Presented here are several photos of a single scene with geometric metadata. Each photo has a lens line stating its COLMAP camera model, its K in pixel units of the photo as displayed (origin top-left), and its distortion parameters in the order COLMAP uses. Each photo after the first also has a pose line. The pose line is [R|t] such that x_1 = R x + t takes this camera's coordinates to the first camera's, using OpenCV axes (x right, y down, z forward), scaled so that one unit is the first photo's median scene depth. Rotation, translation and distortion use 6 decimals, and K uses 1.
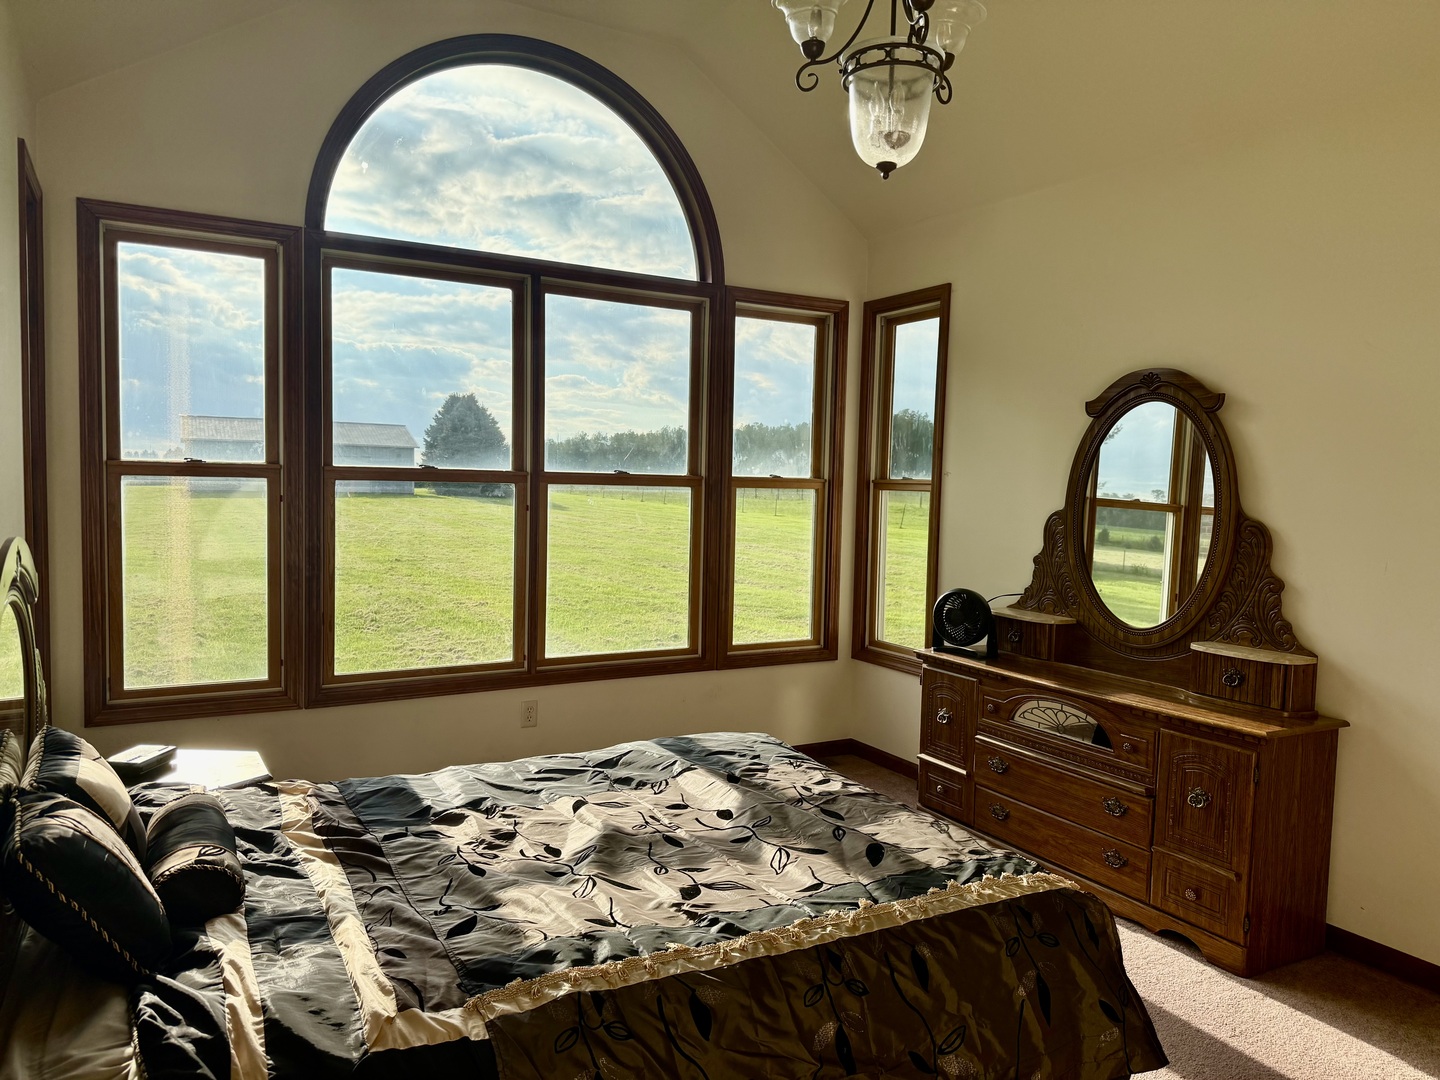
lens RADIAL K [[1022.2, 0, 725.2], [0, 1022.2, 541.3], [0, 0, 1]] dist [0.042025, -0.060603]
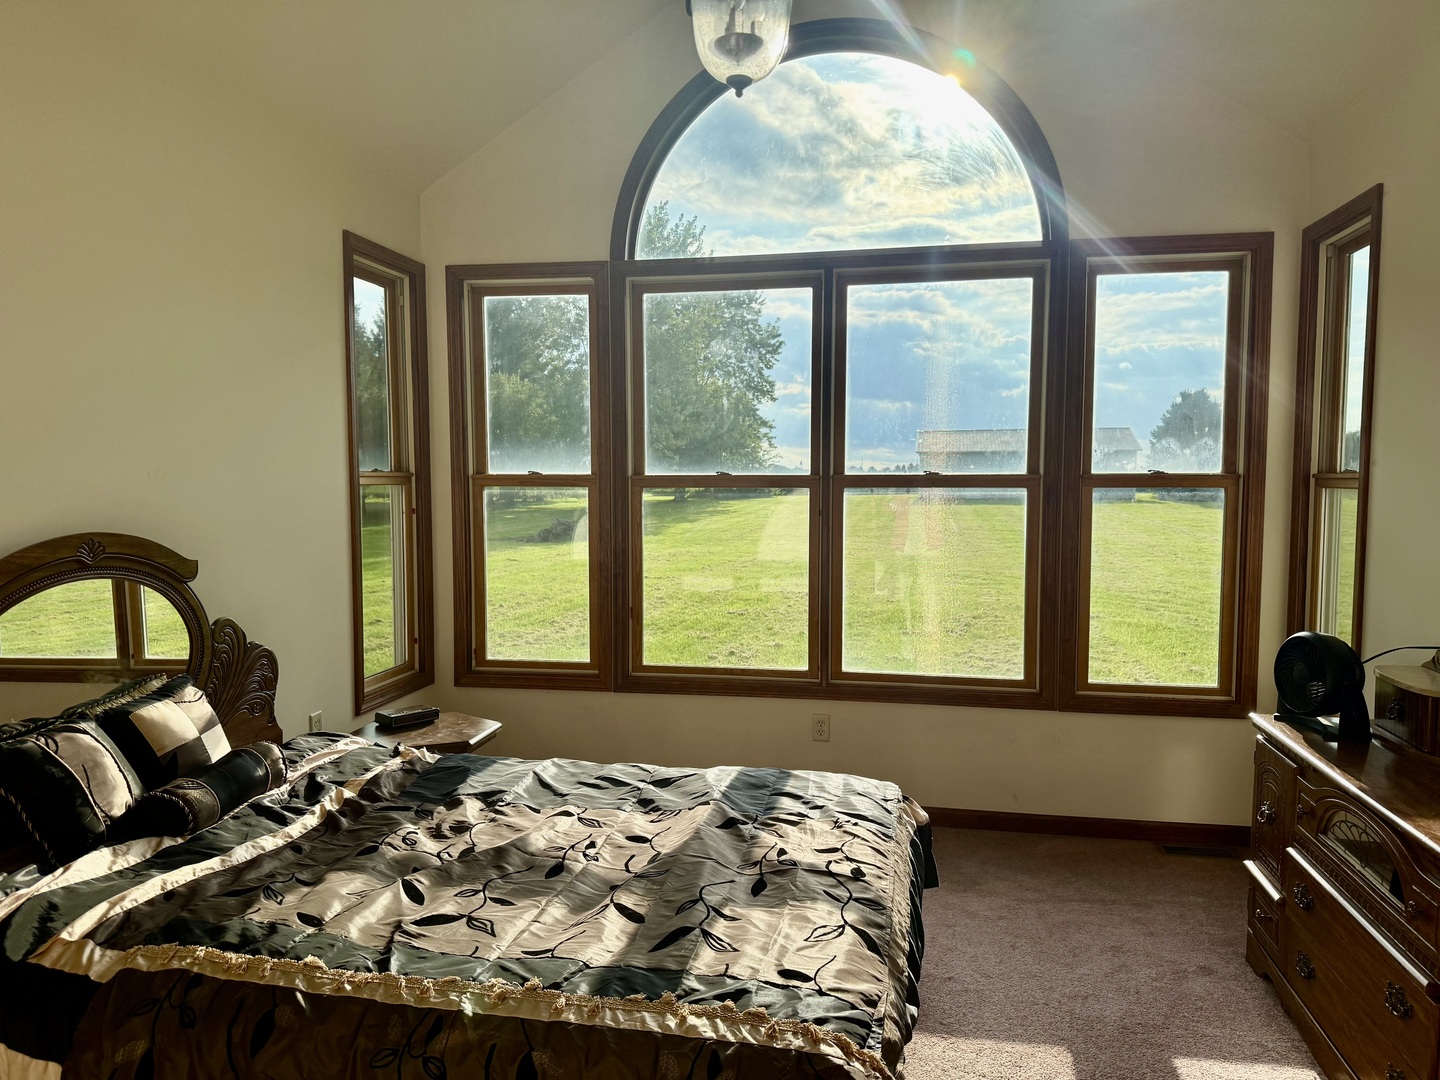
lens RADIAL K [[1022.2, 0, 725.2], [0, 1022.2, 541.3], [0, 0, 1]] dist [0.042025, -0.060603]
pose [[0.752404, 0.017740, -0.658464, 0.363008], [-0.021886, 0.999759, 0.001927, -0.005401], [0.658339, 0.012961, 0.752610, 0.216133]]
